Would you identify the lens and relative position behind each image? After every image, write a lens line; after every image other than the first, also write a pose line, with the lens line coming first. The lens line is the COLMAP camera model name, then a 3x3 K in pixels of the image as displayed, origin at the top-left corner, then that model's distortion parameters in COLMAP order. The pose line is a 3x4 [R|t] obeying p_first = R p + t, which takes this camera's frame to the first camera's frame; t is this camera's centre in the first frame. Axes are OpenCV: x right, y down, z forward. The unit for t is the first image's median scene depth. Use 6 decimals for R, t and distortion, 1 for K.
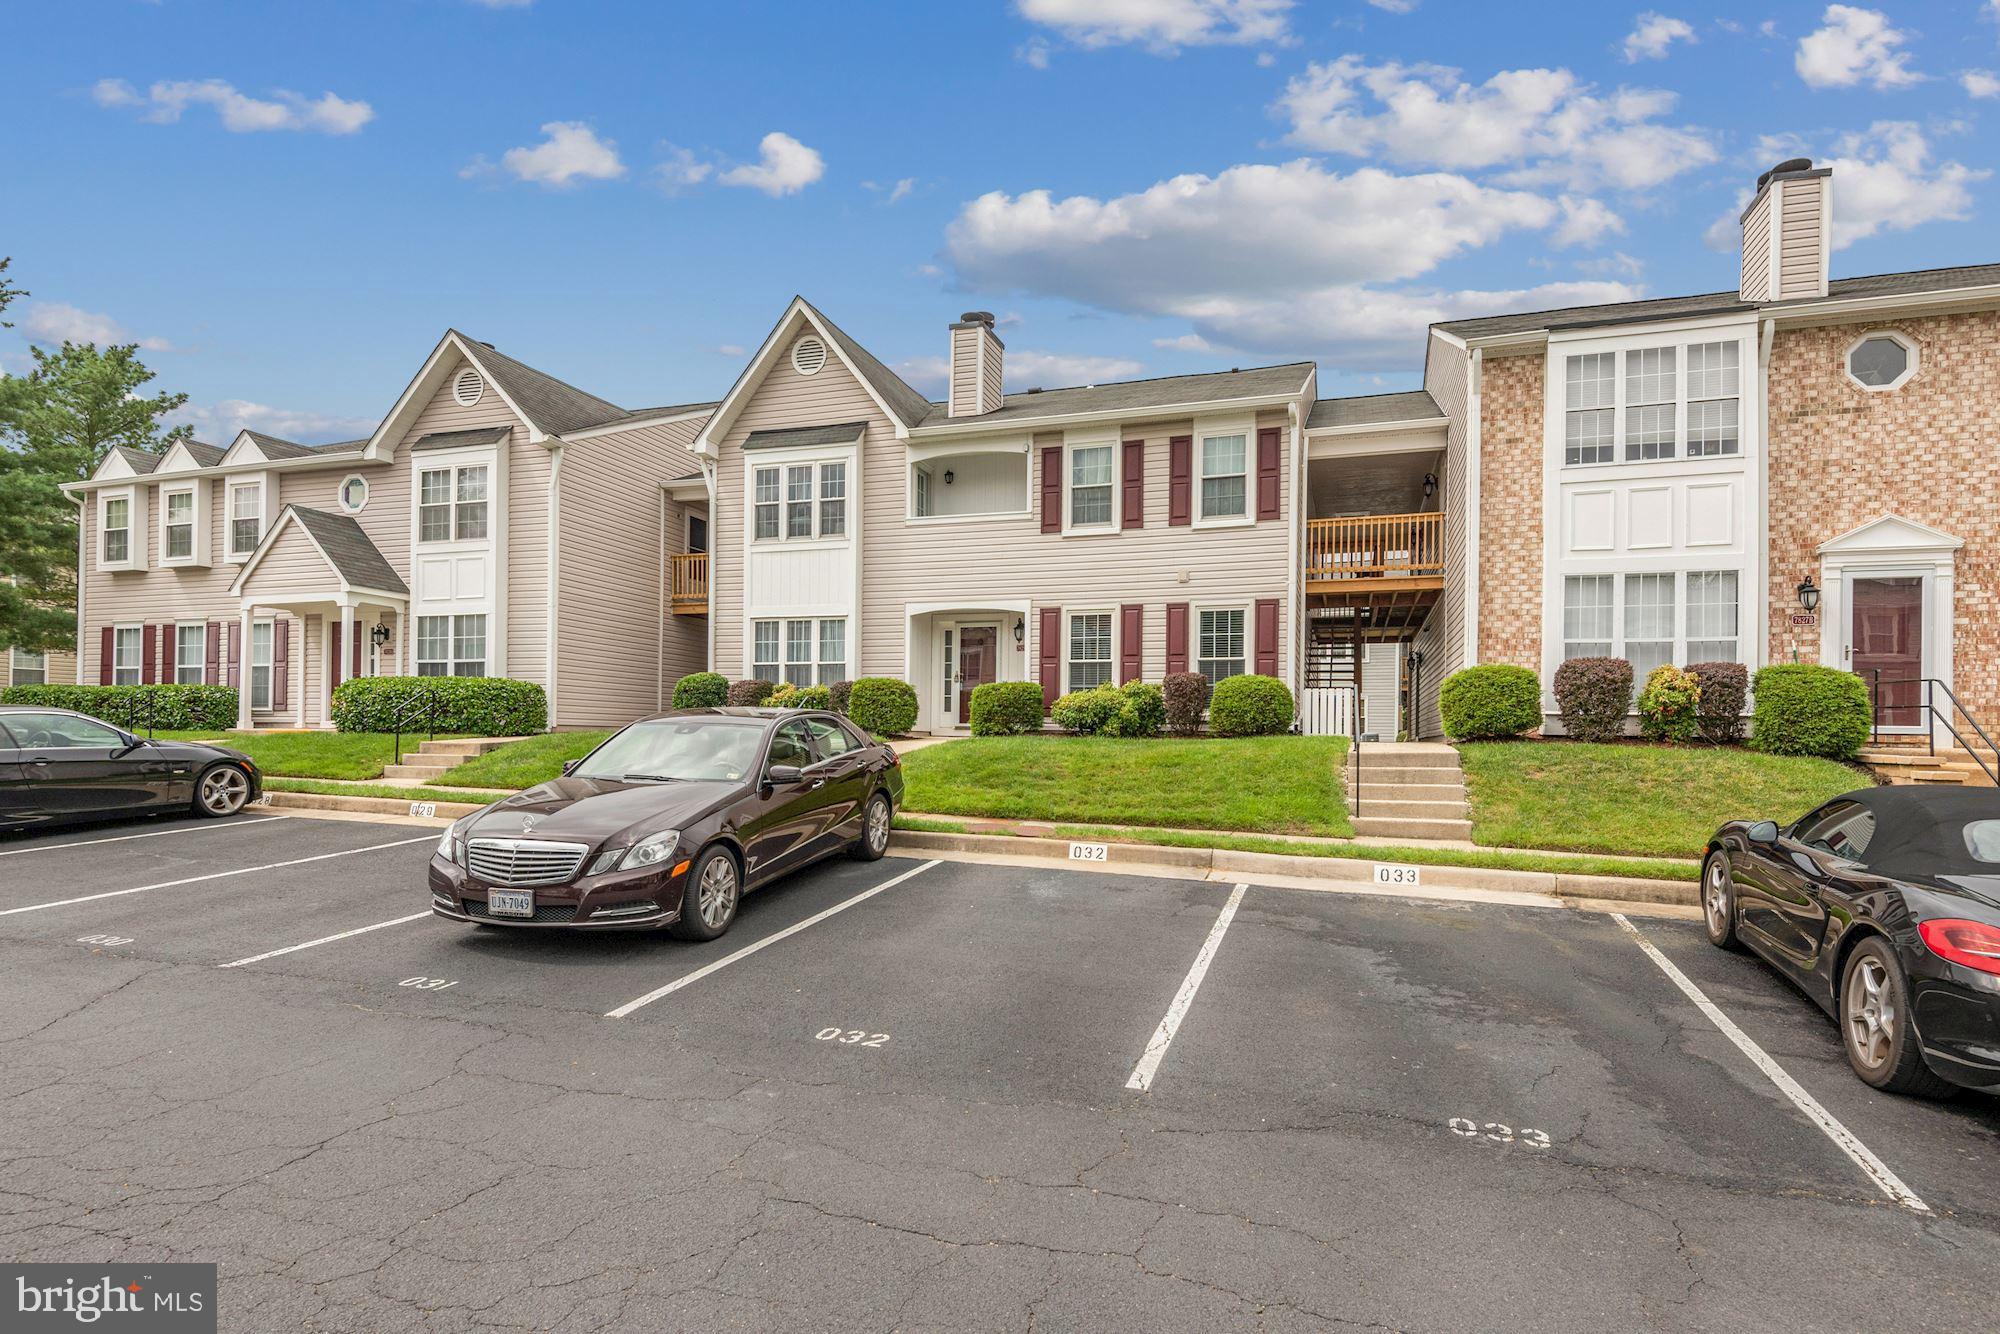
lens RADIAL K [[918.6, 0, 1002.4], [0, 918.6, 673.4], [0, 0, 1]] dist [0.024060, -0.012098]
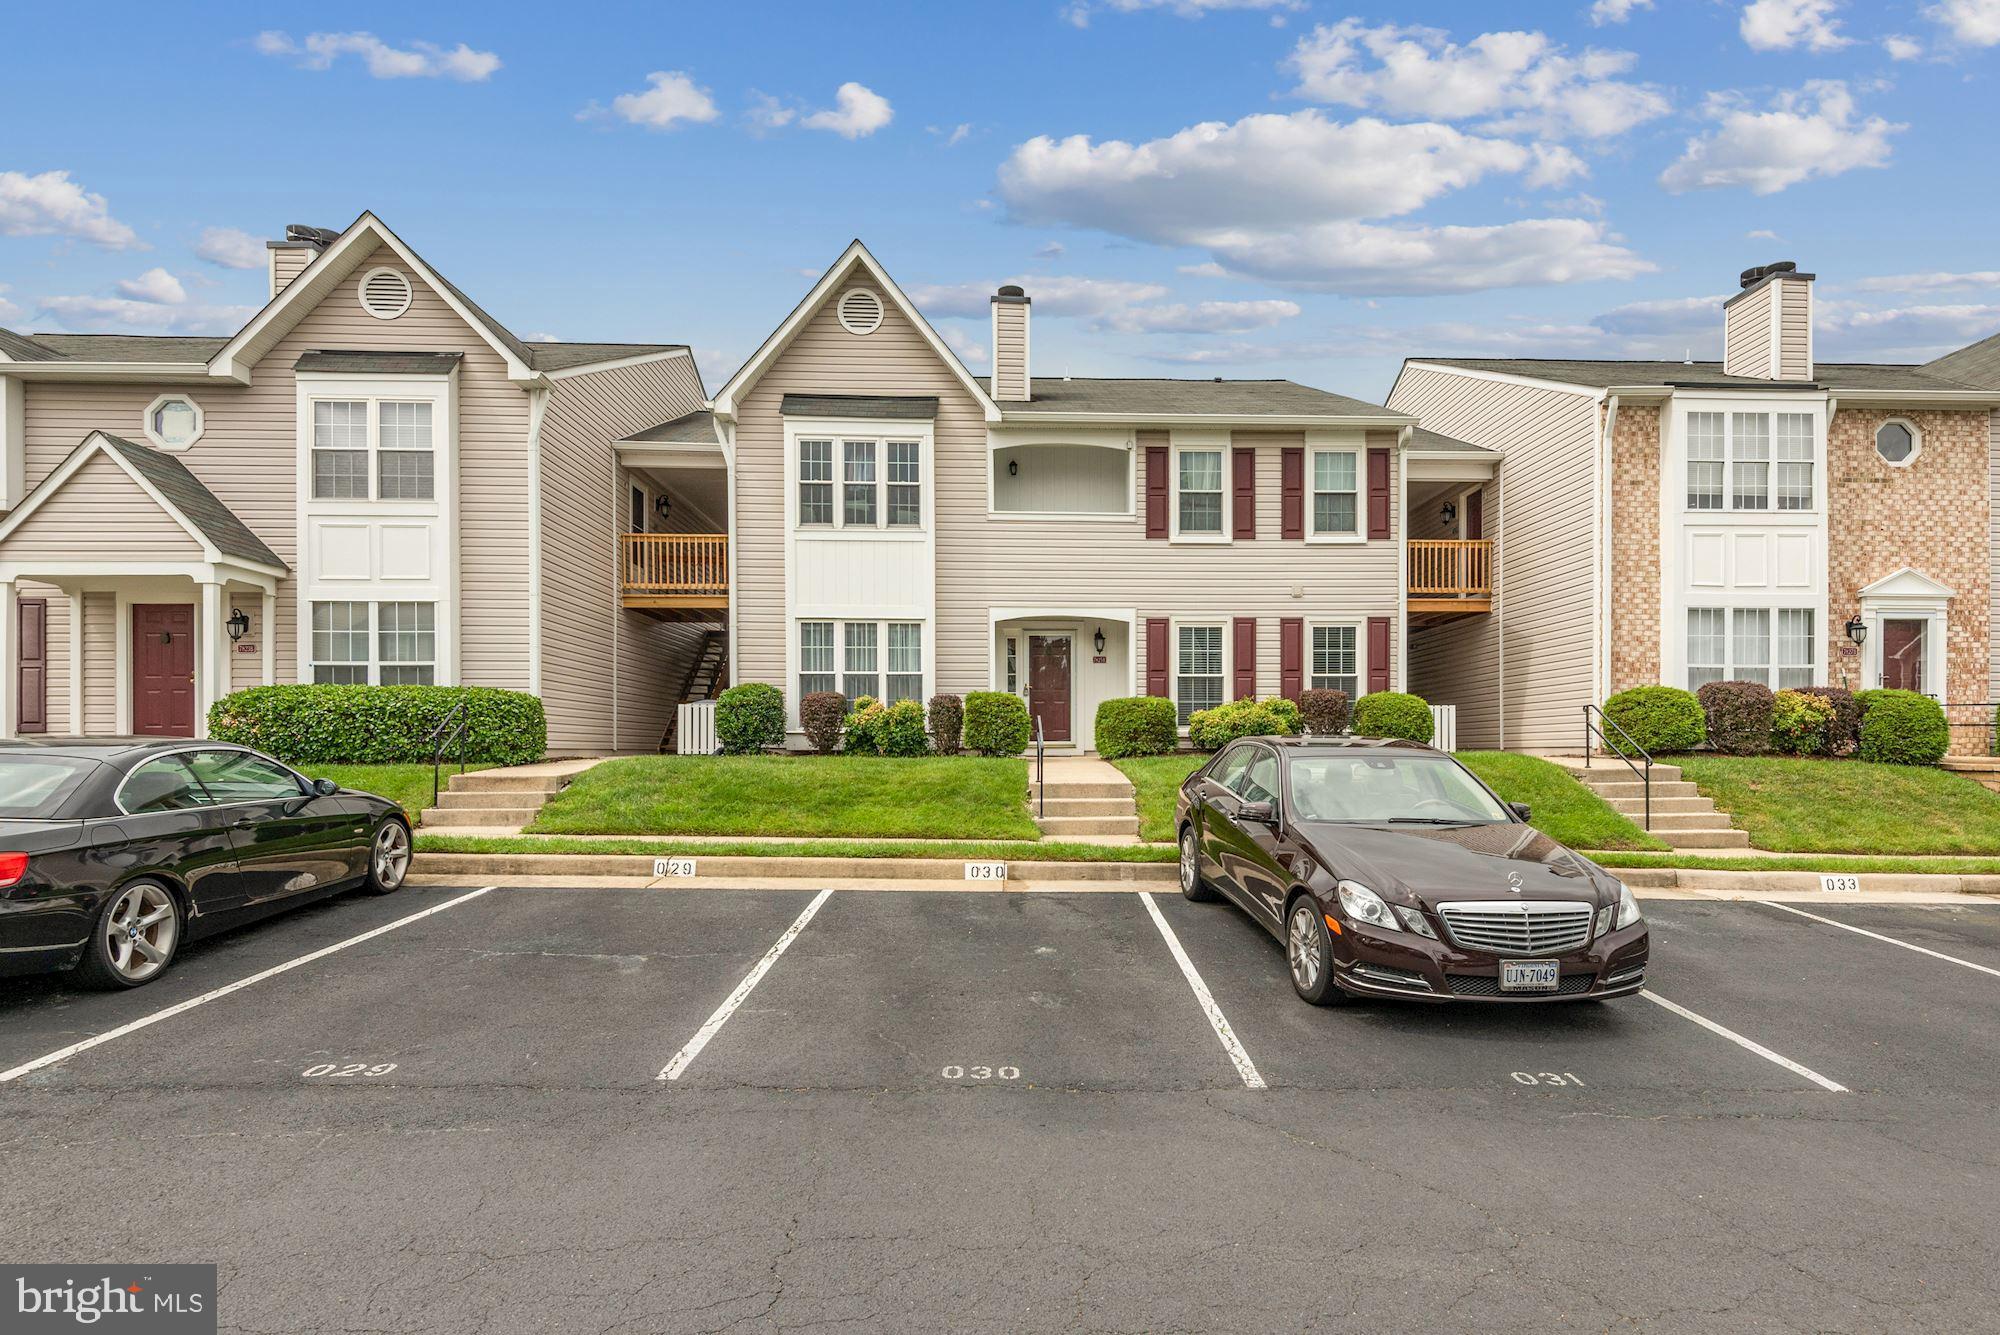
lens RADIAL K [[977.6, 0, 1077.5], [0, 977.6, 694.8], [0, 0, 1]] dist [0.013792, -0.002881]
pose [[0.945104, 0.005892, 0.326718, -0.364873], [-0.010674, 0.999861, 0.012847, -0.005287], [-0.326597, -0.015629, 0.945035, 0.085093]]
